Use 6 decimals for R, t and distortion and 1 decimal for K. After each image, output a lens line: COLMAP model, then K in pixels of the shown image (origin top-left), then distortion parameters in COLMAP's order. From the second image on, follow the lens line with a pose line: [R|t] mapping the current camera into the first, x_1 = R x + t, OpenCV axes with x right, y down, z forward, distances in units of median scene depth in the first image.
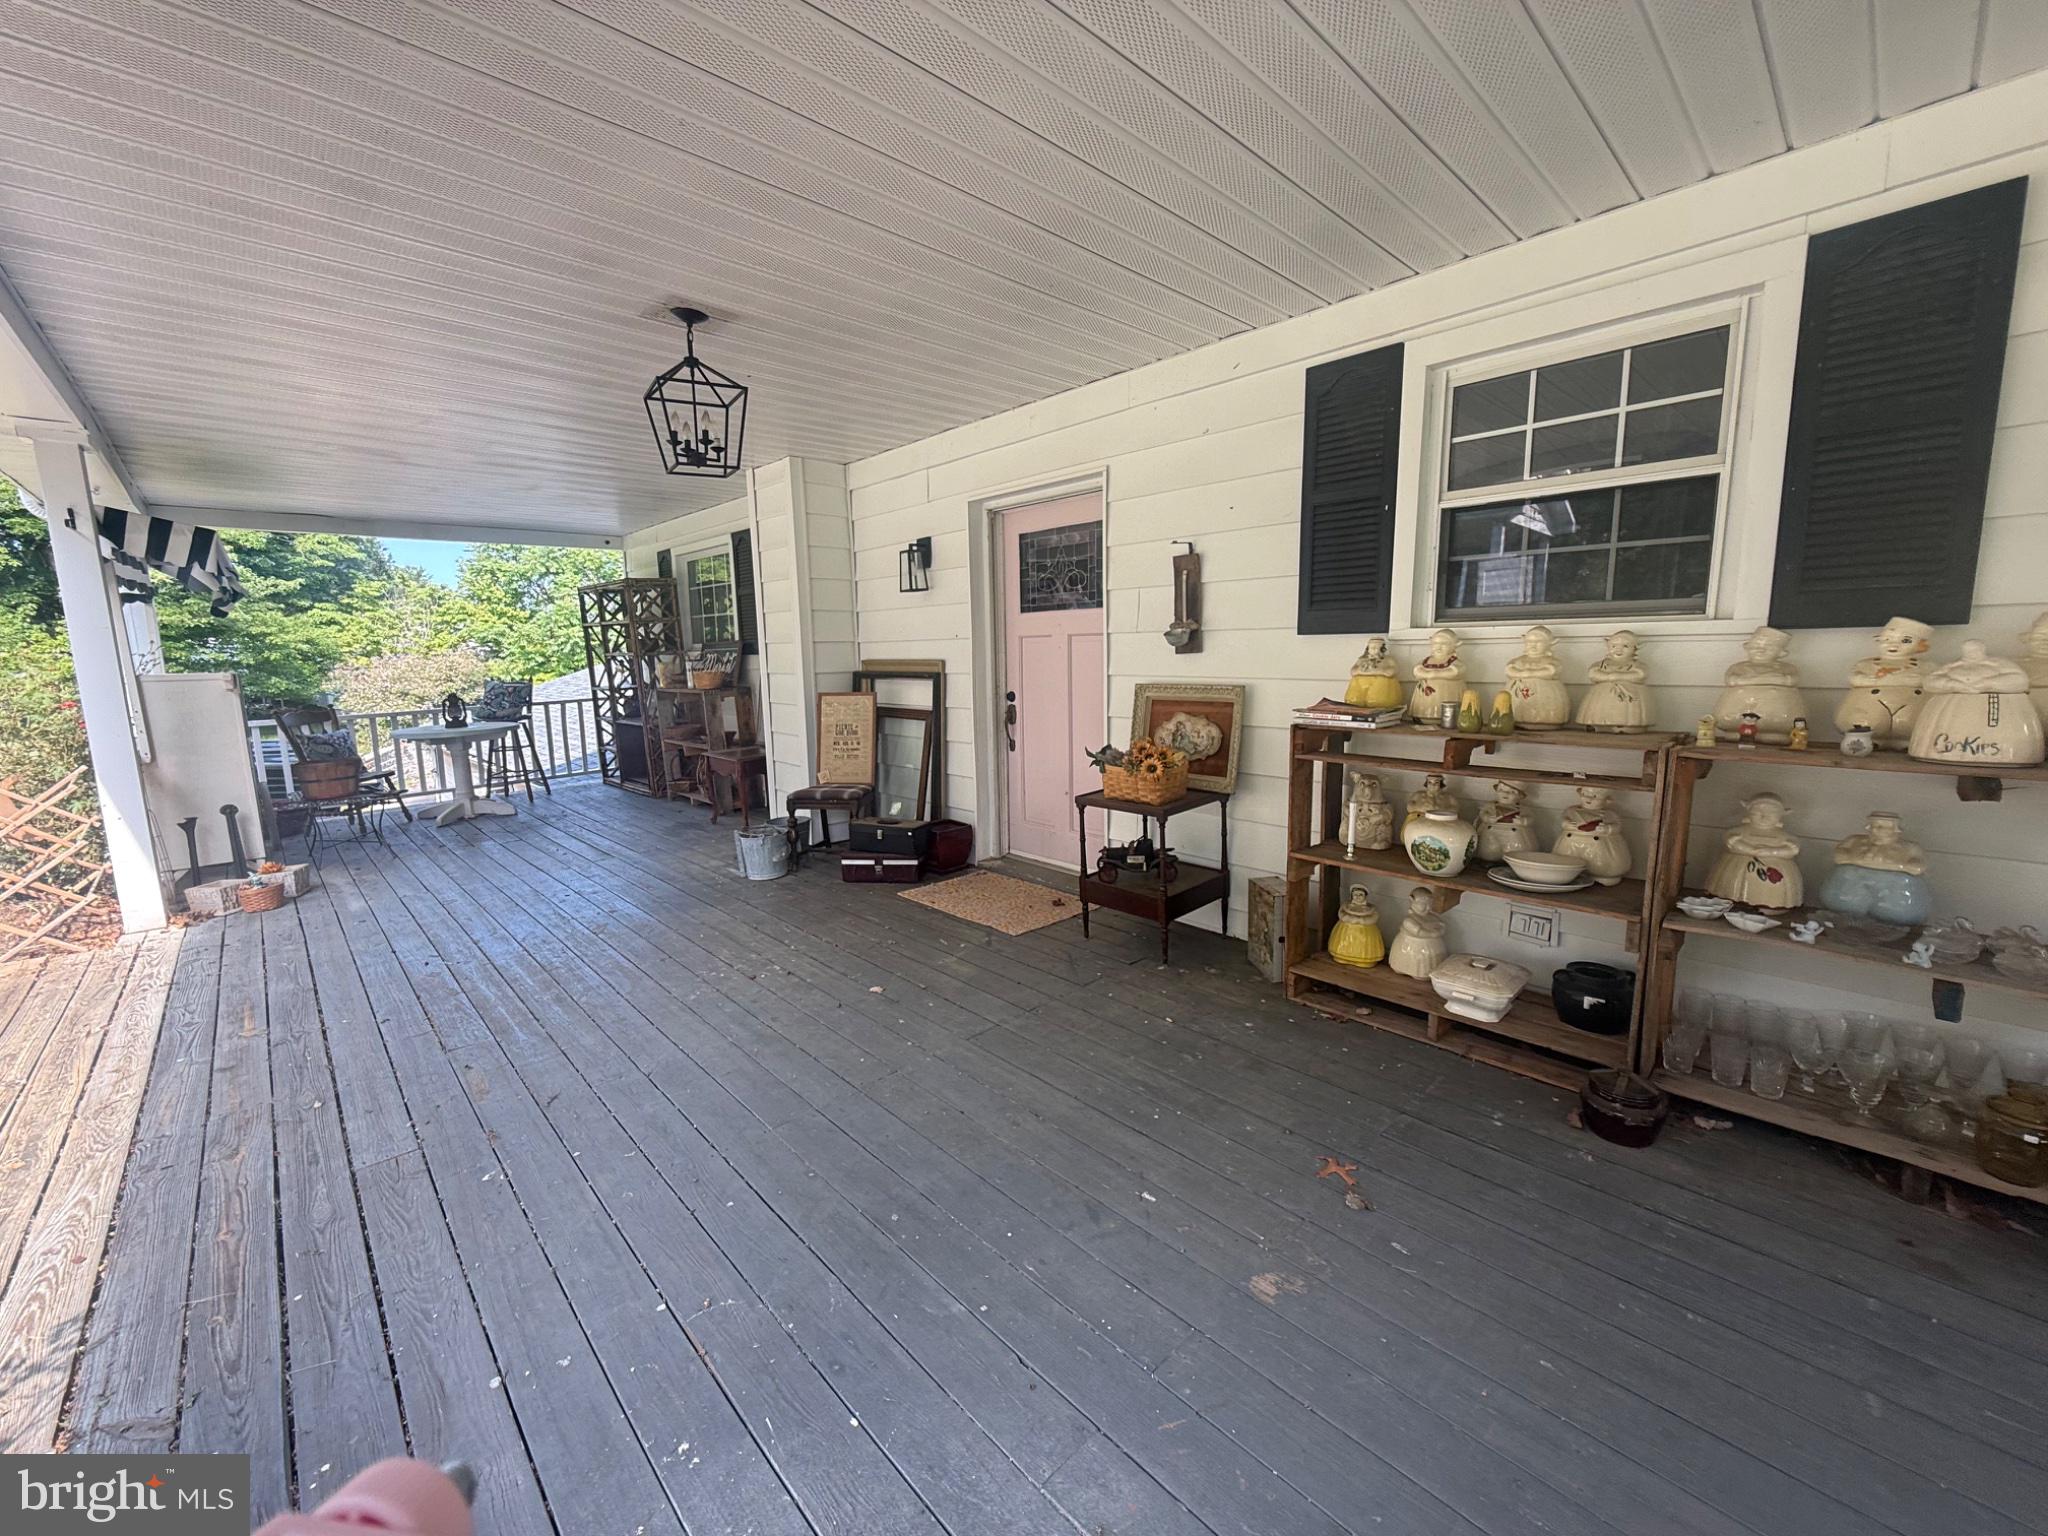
lens RADIAL K [[816.9, 0, 1024.2], [0, 816.9, 763.2], [0, 0, 1]] dist [0.003955, -0.000821]
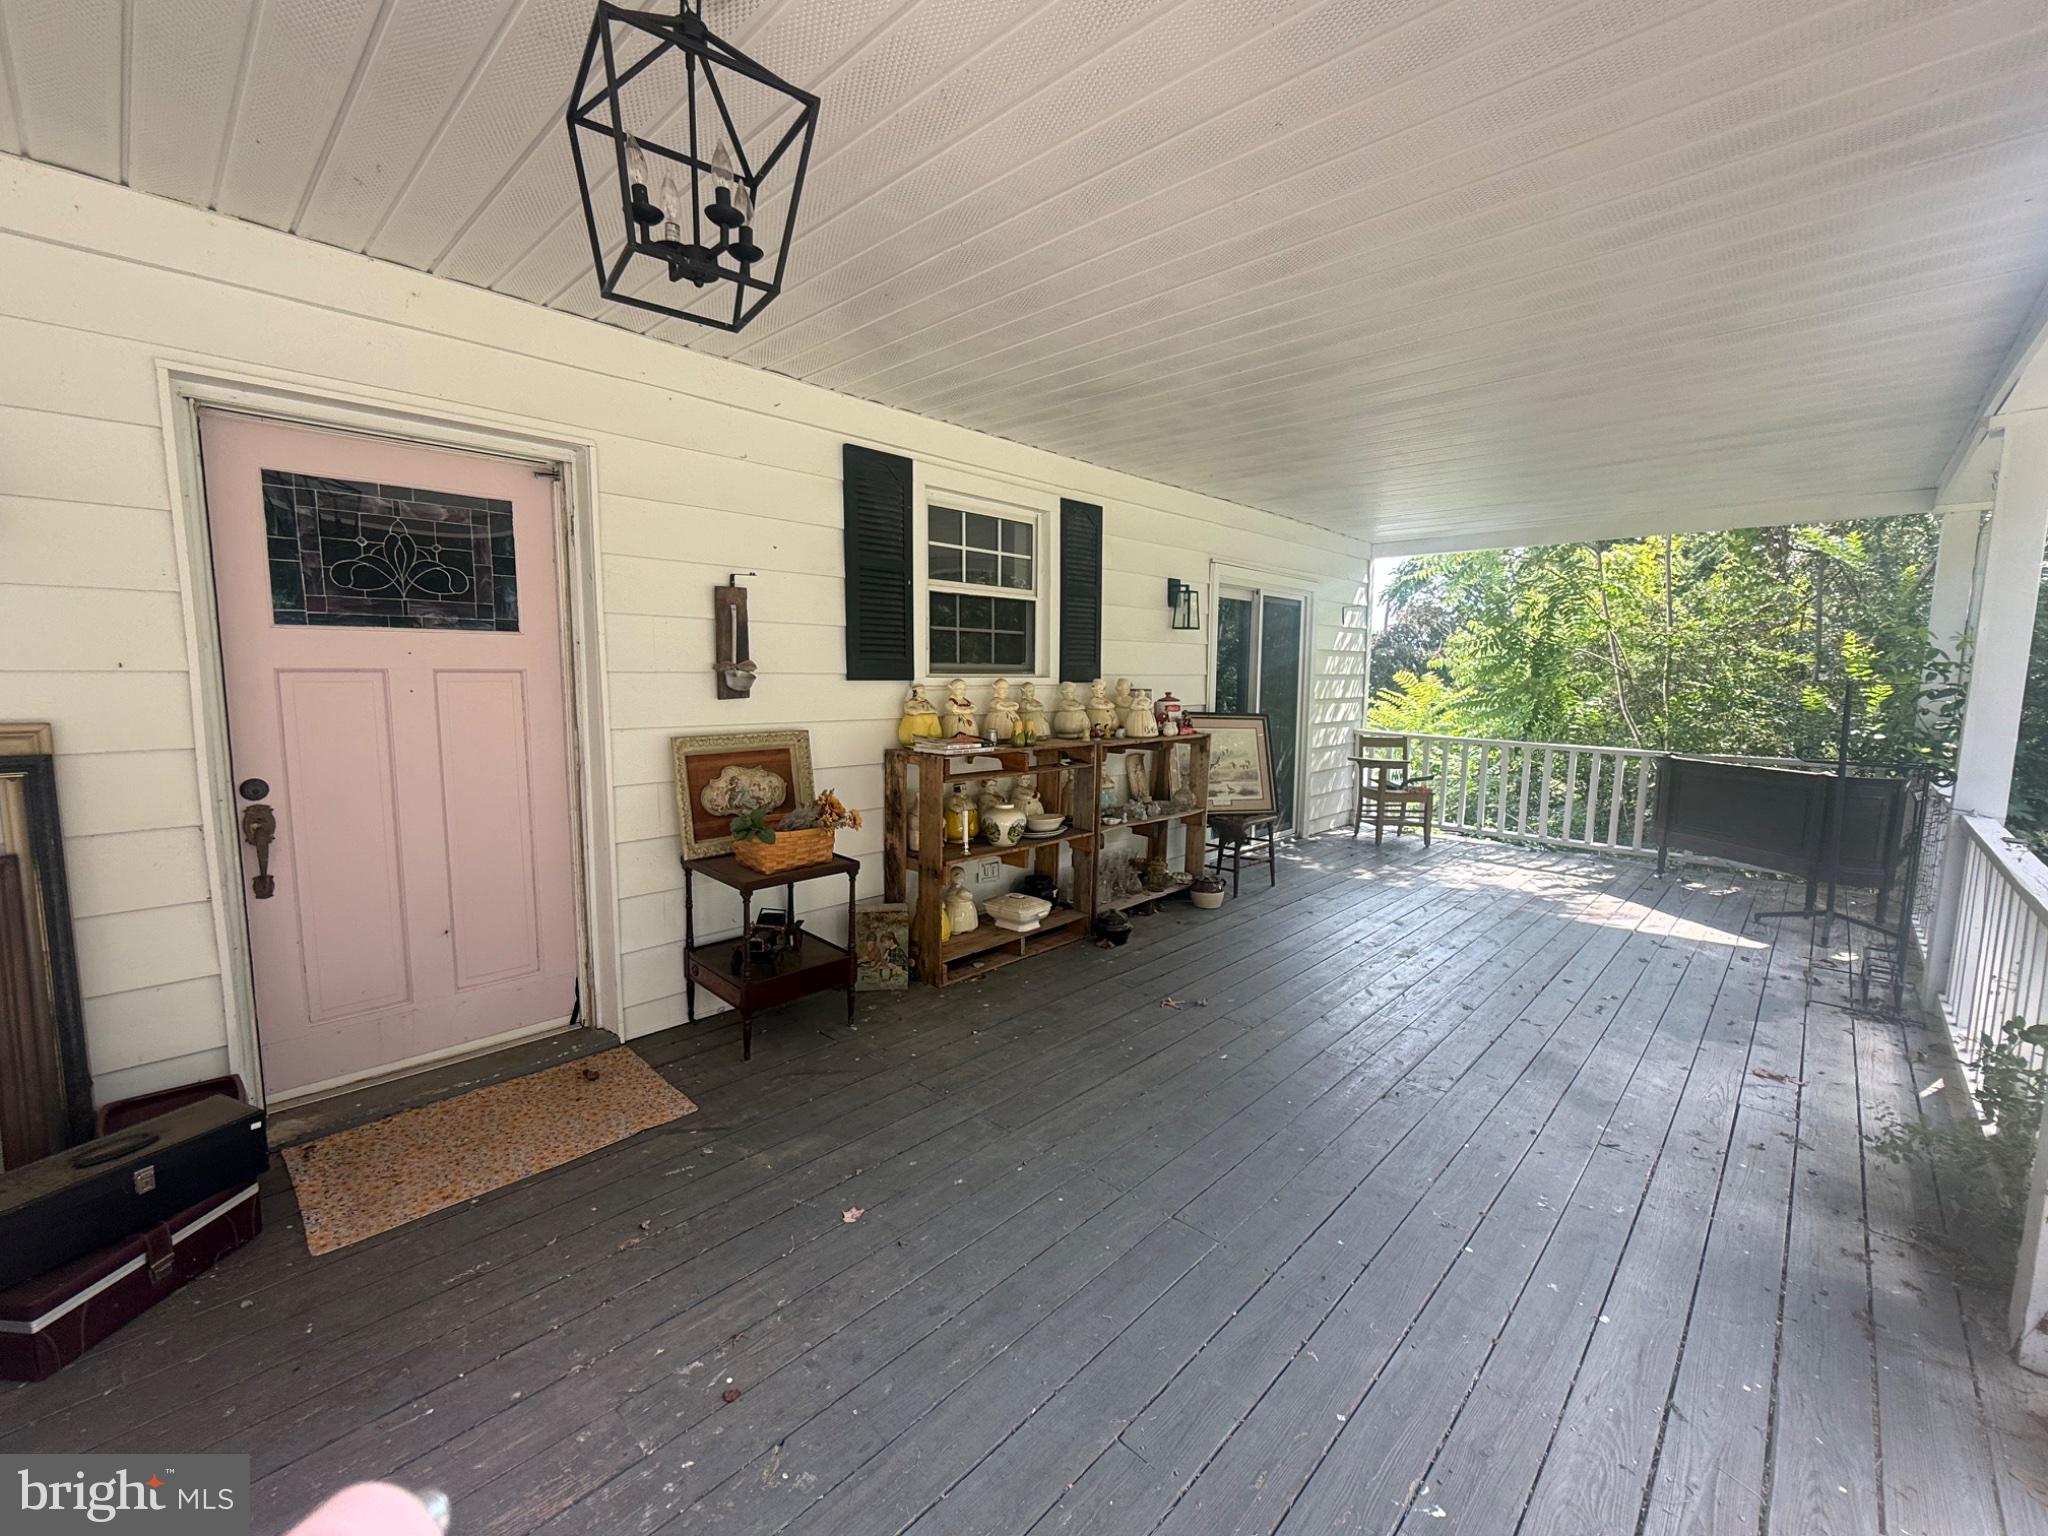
lens RADIAL K [[850.1, 0, 1020.6], [0, 850.1, 765.5], [0, 0, 1]] dist [0.000067, 0.000249]
pose [[-0.051367, -0.092608, 0.994377, -0.606318], [0.134186, 0.986022, 0.098762, -0.093021], [-0.989624, 0.138505, -0.038223, 0.613548]]
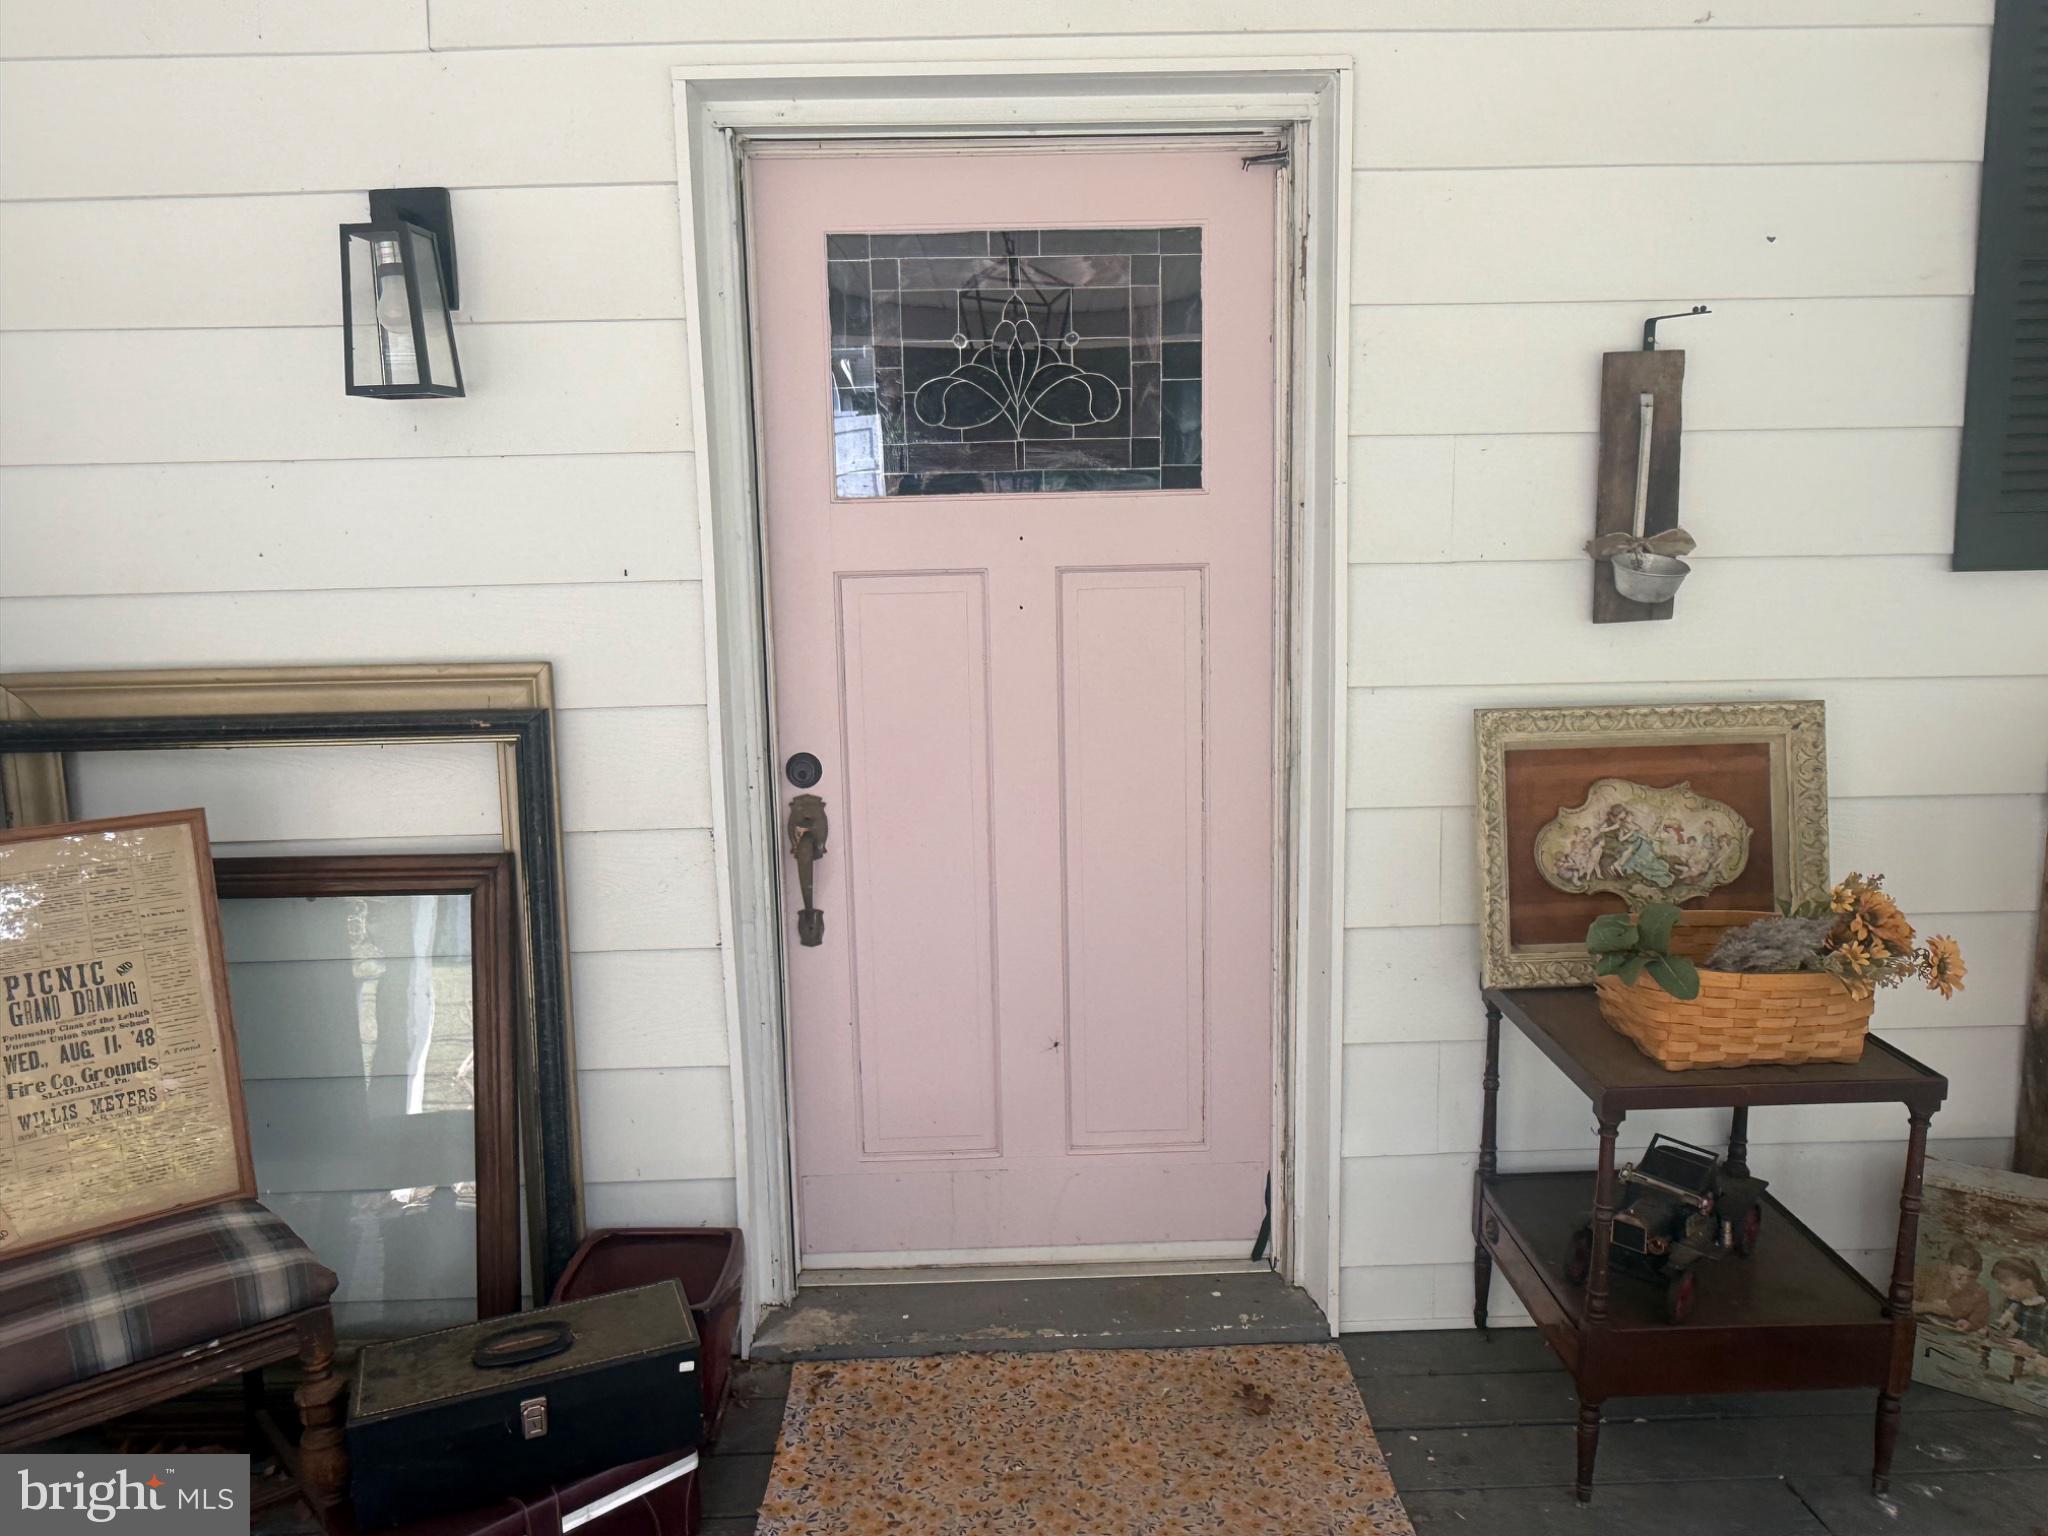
lens RADIAL K [[1383.2, 0, 1026.4], [0, 1383.2, 767.7], [0, 0, 1]] dist [0.000555, 0.002480]
pose [[0.667233, -0.105984, 0.737271, -0.374717], [0.113432, 0.992738, 0.040052, -0.103207], [-0.736162, 0.056906, 0.674409, 0.649562]]
